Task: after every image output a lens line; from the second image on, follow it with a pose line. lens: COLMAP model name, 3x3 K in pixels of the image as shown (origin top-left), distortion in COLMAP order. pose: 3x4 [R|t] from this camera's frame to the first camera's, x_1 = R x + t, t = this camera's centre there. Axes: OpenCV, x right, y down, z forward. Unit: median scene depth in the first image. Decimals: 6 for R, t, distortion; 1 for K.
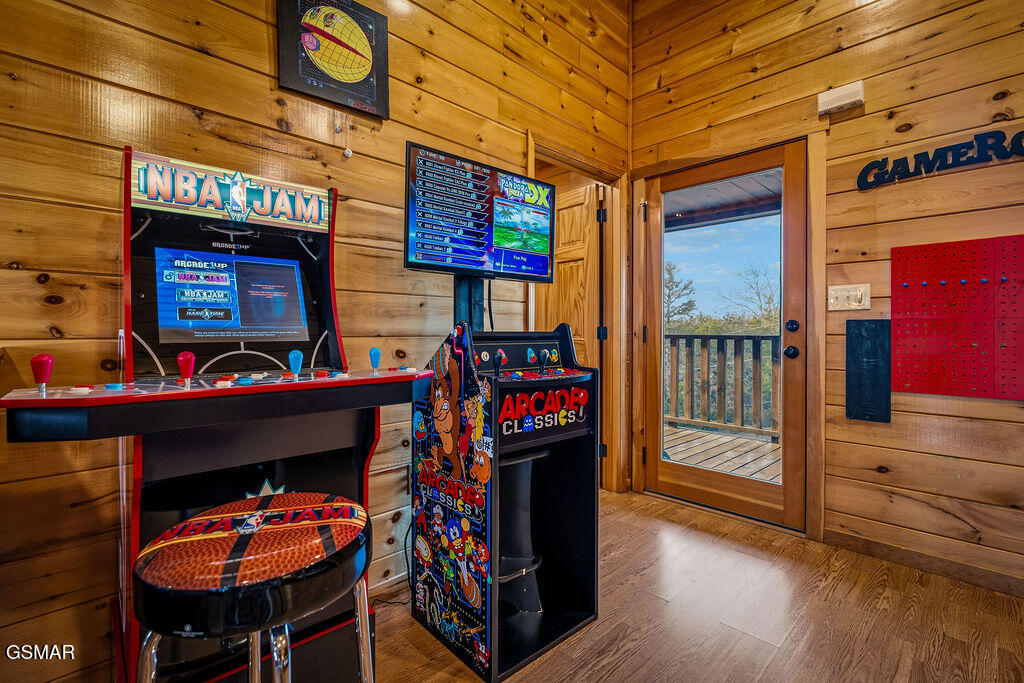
lens RADIAL K [[473.0, 0, 513.2], [0, 473.0, 324.2], [0, 0, 1]] dist [-0.001328, -0.000069]
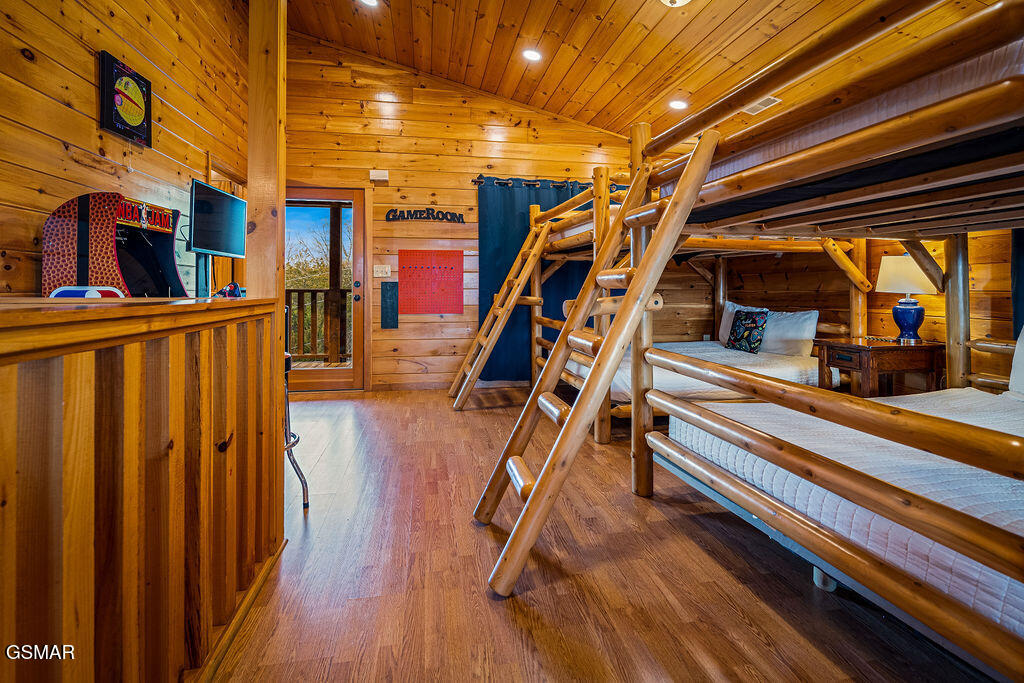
lens RADIAL K [[473.0, 0, 513.2], [0, 473.0, 324.2], [0, 0, 1]] dist [-0.001328, -0.000069]
pose [[0.567096, -0.064559, 0.821118, -0.729135], [-0.014859, 0.995959, 0.088568, -0.015682], [-0.823518, -0.062427, 0.563845, -0.708114]]
